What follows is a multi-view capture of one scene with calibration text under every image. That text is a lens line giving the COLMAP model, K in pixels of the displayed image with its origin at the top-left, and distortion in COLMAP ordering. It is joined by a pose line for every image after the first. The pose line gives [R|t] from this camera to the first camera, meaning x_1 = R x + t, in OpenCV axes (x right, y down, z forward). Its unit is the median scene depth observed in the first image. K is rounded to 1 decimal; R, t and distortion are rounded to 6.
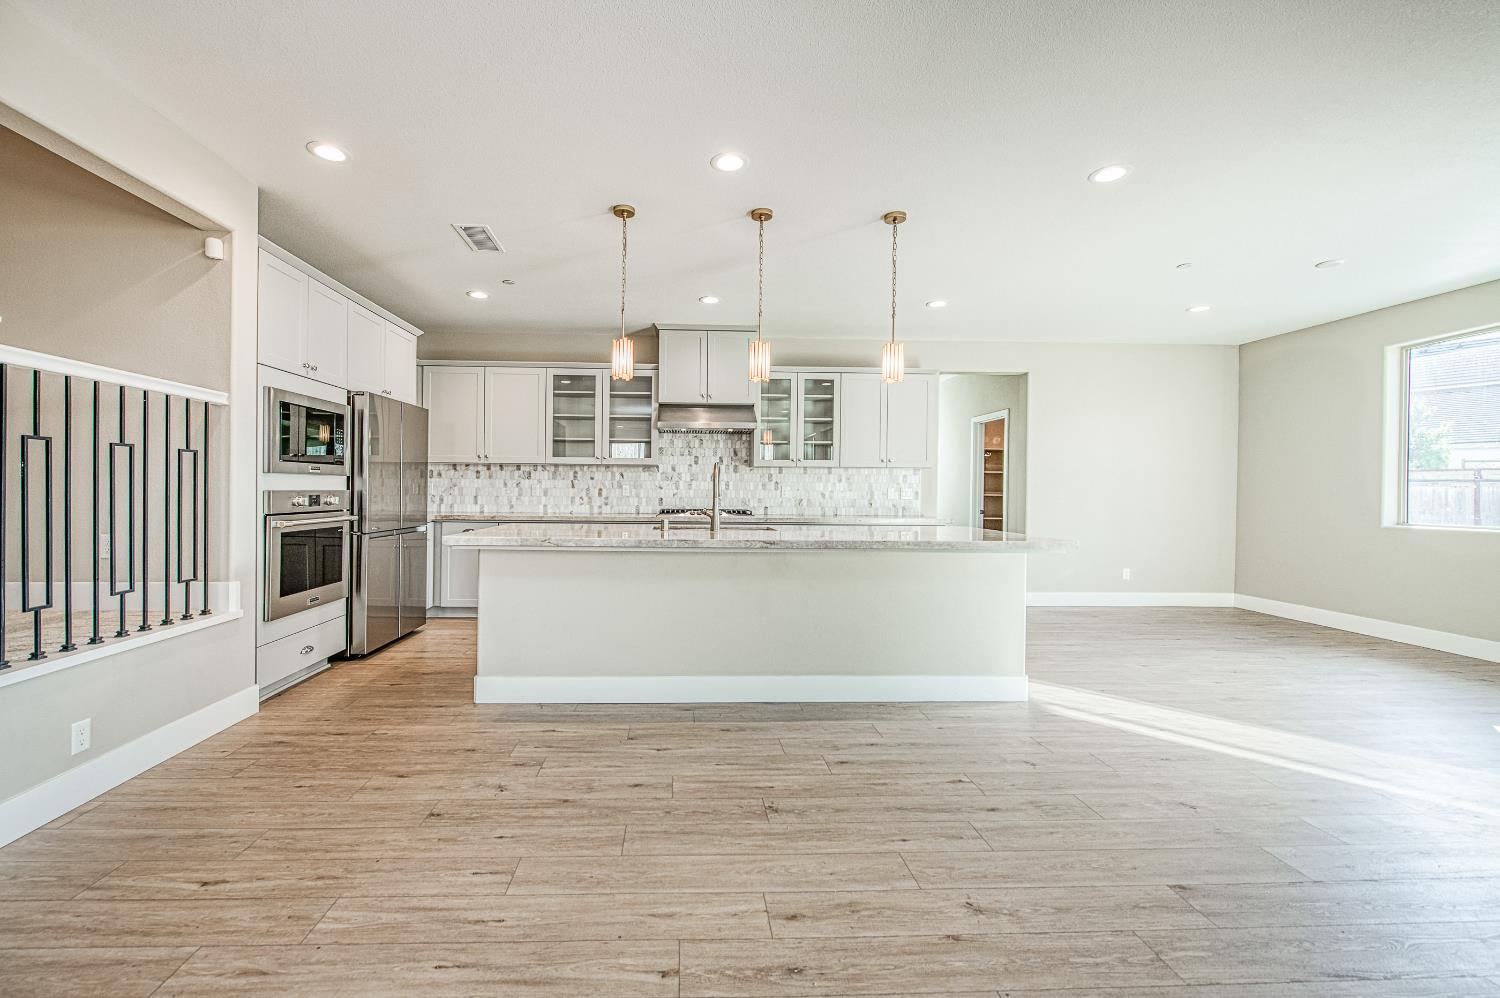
lens RADIAL K [[635.7, 0, 677.4], [0, 635.7, 490.8], [0, 0, 1]] dist [-0.014347, -0.000510]
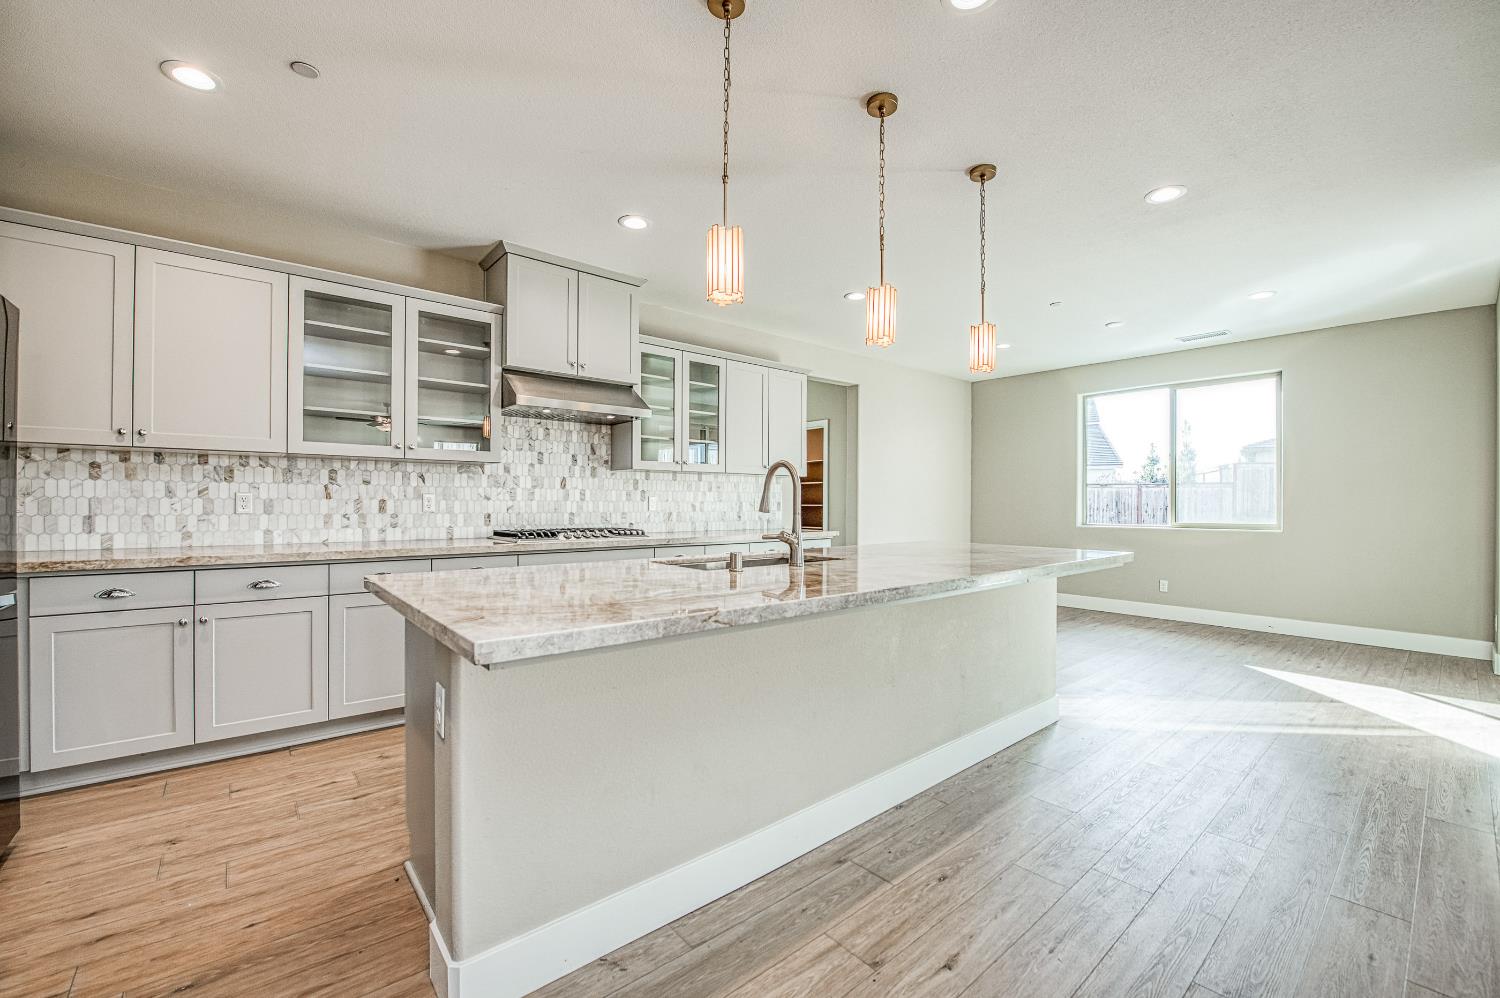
lens RADIAL K [[635.7, 0, 702.4], [0, 635.7, 500.5], [0, 0, 1]] dist [-0.014347, -0.000510]
pose [[0.760558, -0.003634, 0.649260, -0.283620], [0.001396, 0.999991, 0.003961, -0.004594], [-0.649269, -0.002106, 0.760556, 0.364610]]
